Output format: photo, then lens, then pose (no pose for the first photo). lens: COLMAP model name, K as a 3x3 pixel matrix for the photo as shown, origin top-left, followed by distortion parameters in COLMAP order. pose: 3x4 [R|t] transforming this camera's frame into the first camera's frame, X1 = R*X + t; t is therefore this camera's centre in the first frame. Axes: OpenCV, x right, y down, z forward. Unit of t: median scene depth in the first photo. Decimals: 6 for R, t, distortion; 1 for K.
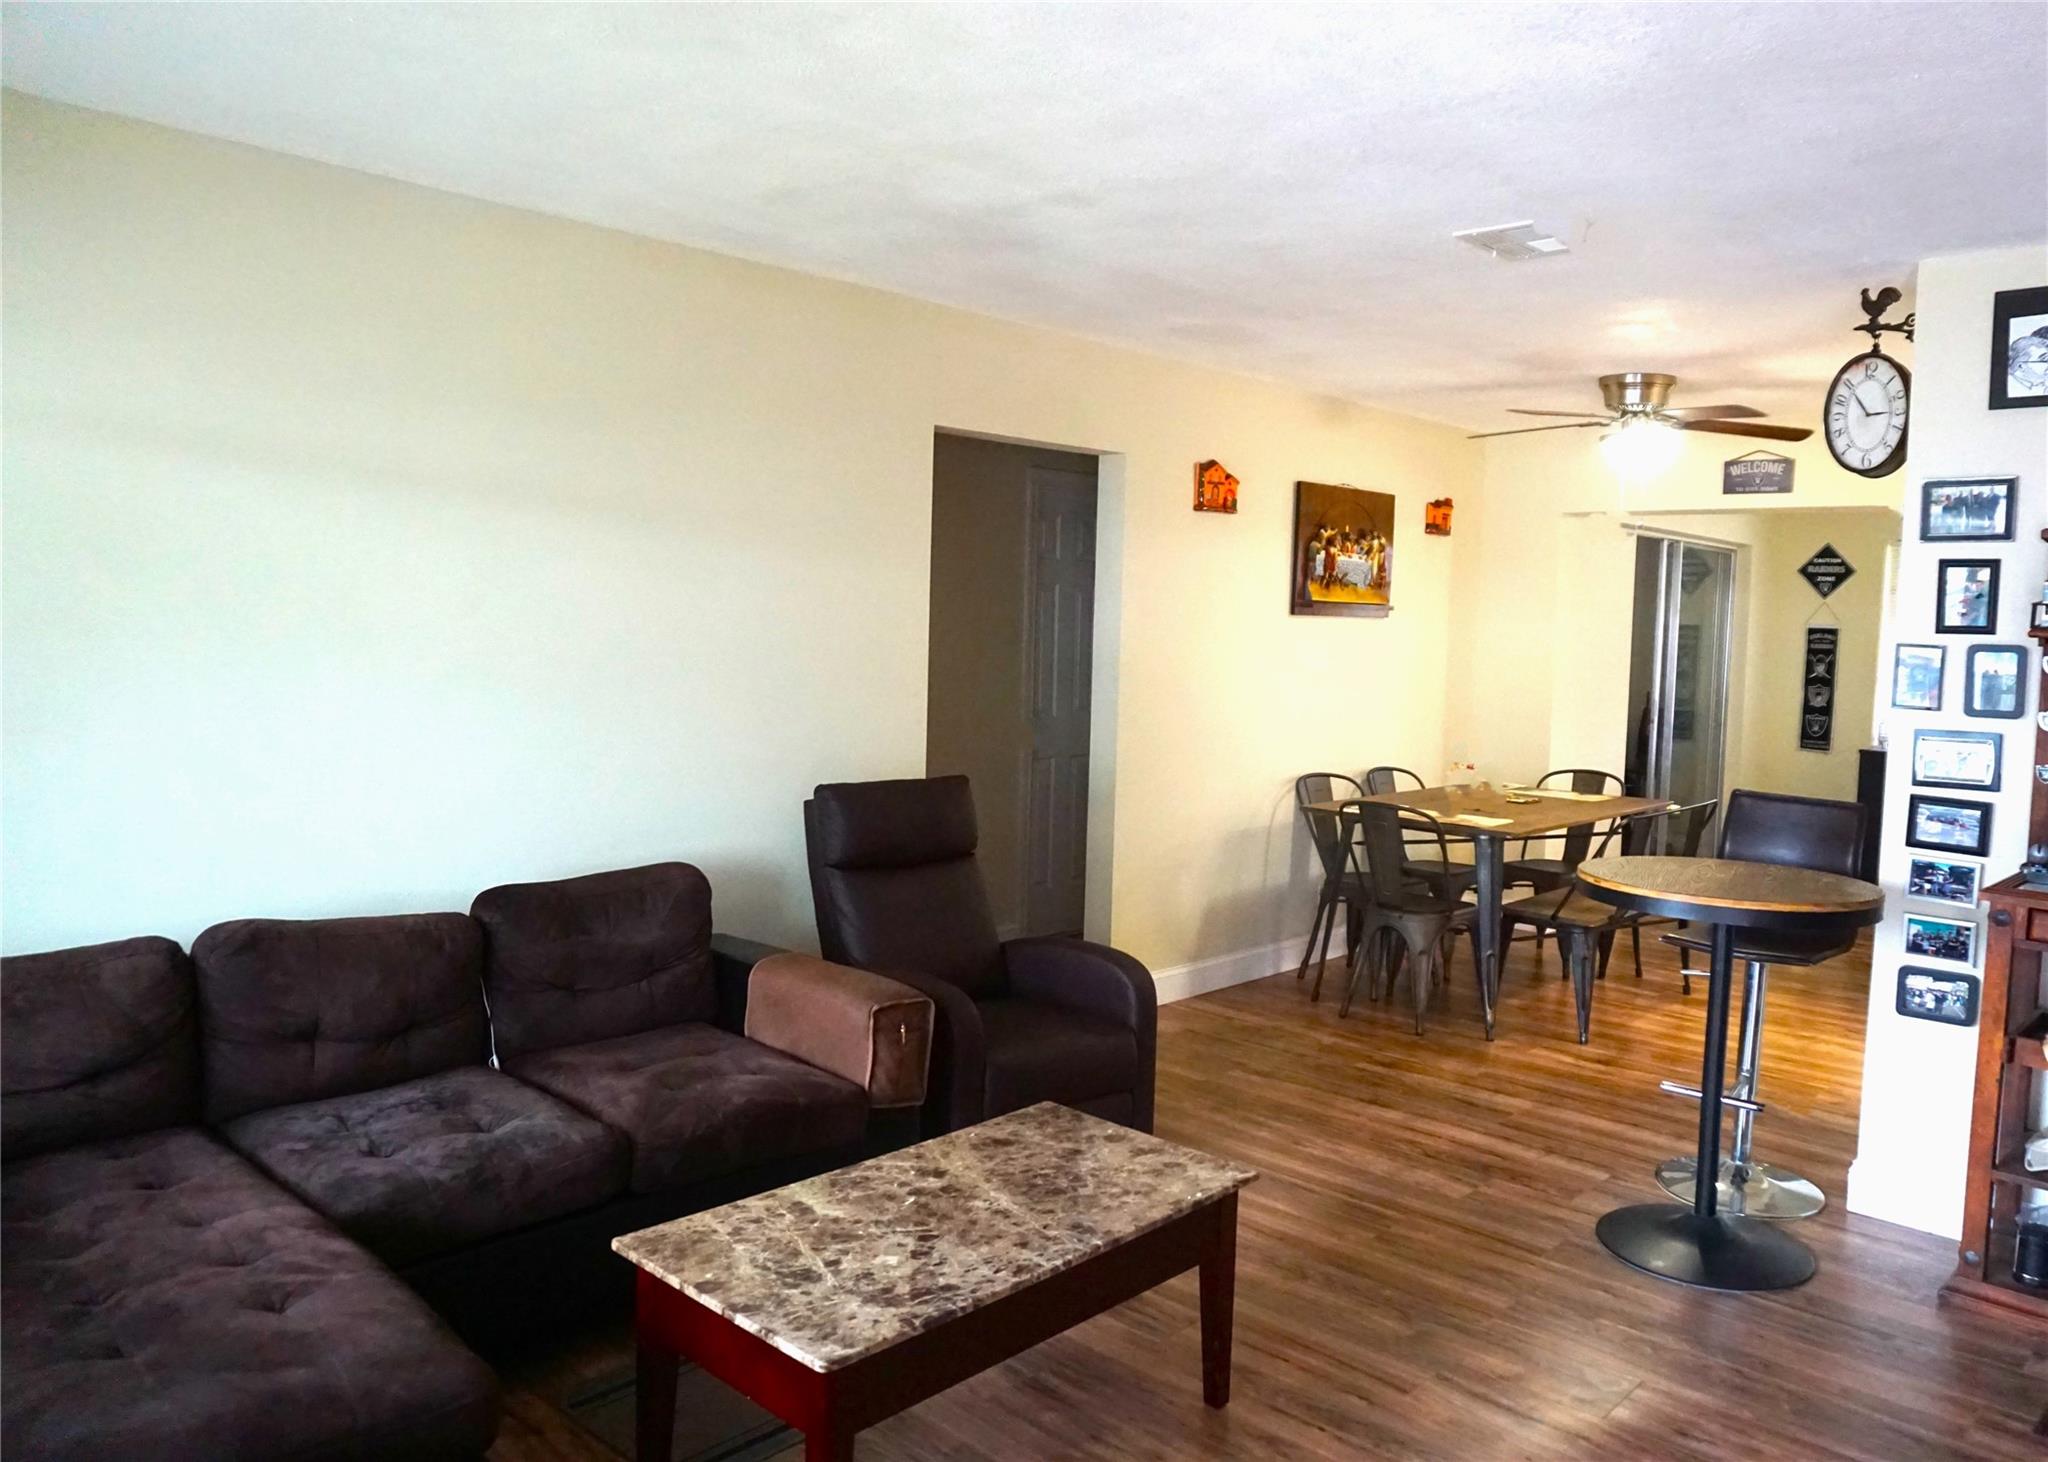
lens RADIAL K [[1385.5, 0, 1024.0], [0, 1385.5, 731.0], [0, 0, 1]] dist [0.000917, -0.060562]
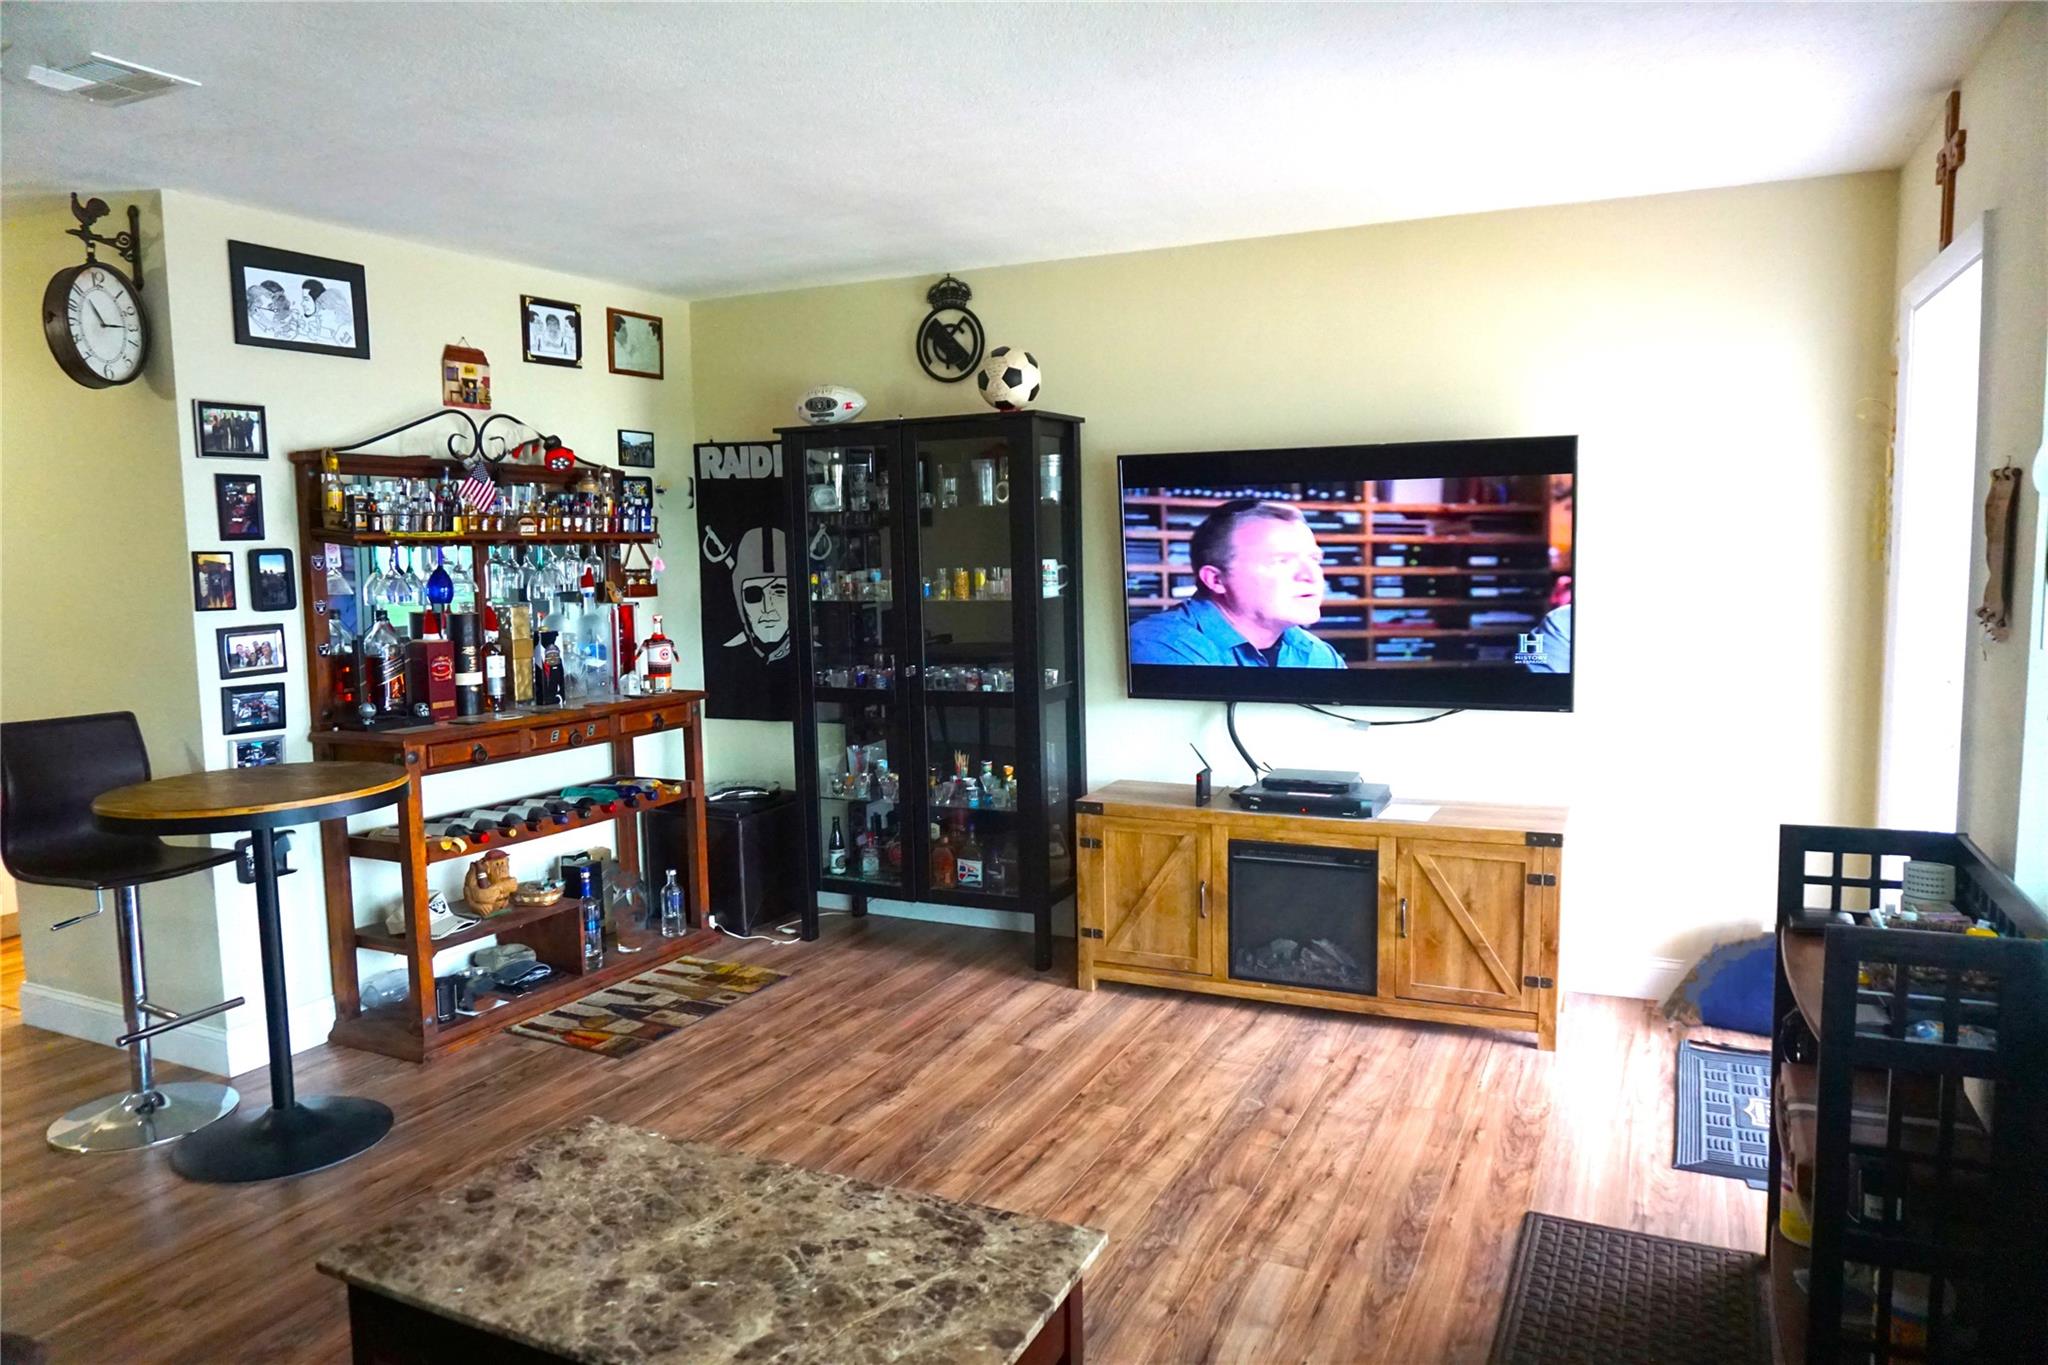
lens RADIAL K [[1365.5, 0, 1024.0], [0, 1365.5, 682.5], [0, 0, 1]] dist [-0.048141, 0.036589]
pose [[-0.306359, -0.119480, 0.944388, -0.769190], [0.078336, 0.985562, 0.150102, -0.093719], [-0.948687, 0.119965, -0.292576, 0.943148]]
